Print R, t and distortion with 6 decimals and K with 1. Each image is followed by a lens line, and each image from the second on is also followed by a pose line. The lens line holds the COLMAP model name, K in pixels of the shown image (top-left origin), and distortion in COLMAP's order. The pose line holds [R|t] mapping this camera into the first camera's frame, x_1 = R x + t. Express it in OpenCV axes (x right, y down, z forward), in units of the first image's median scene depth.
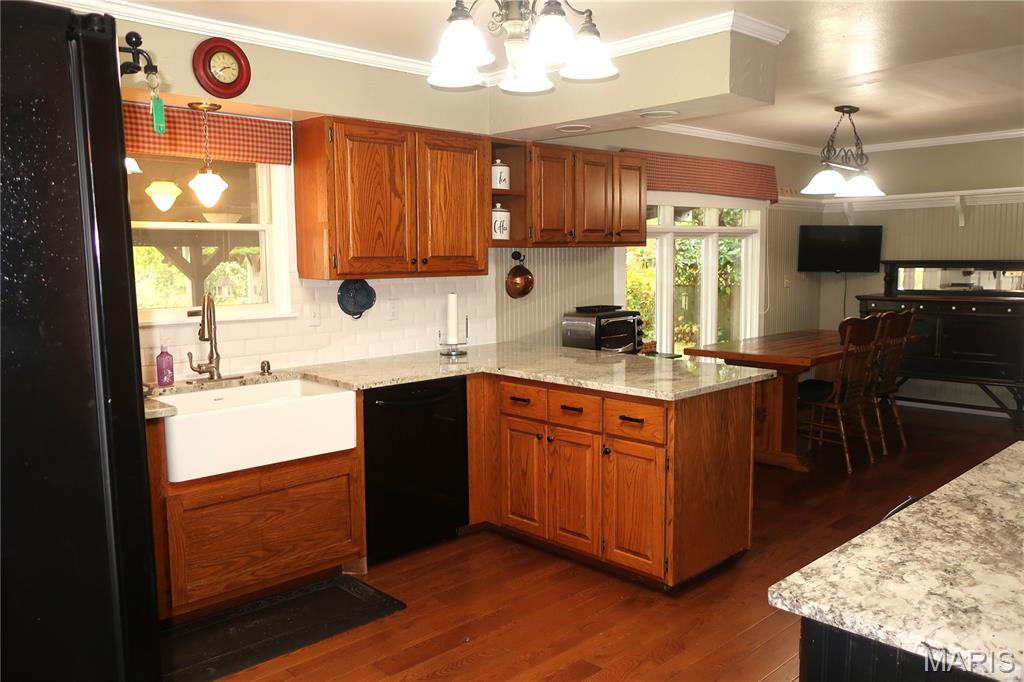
lens RADIAL K [[796.4, 0, 512.0], [0, 796.4, 341.0], [0, 0, 1]] dist [-0.012677, 0.003750]
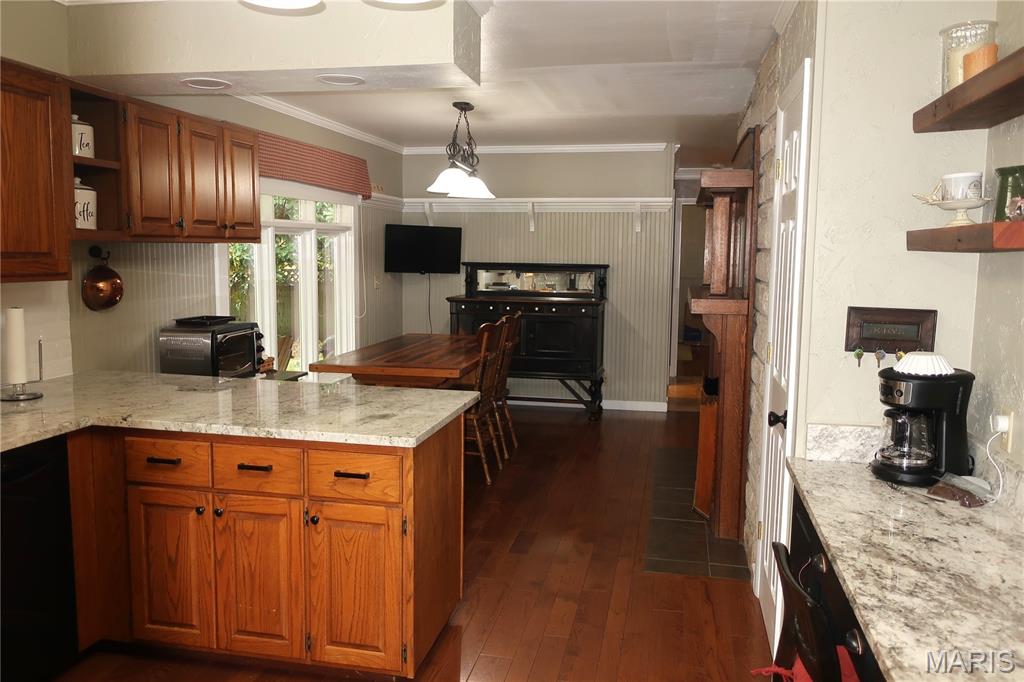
lens RADIAL K [[796.4, 0, 512.0], [0, 796.4, 341.0], [0, 0, 1]] dist [-0.012677, 0.003750]
pose [[0.816108, -0.042081, 0.576366, -0.130028], [0.037924, 0.999095, 0.019246, -0.031677], [-0.576654, 0.006151, 0.816965, 0.237741]]
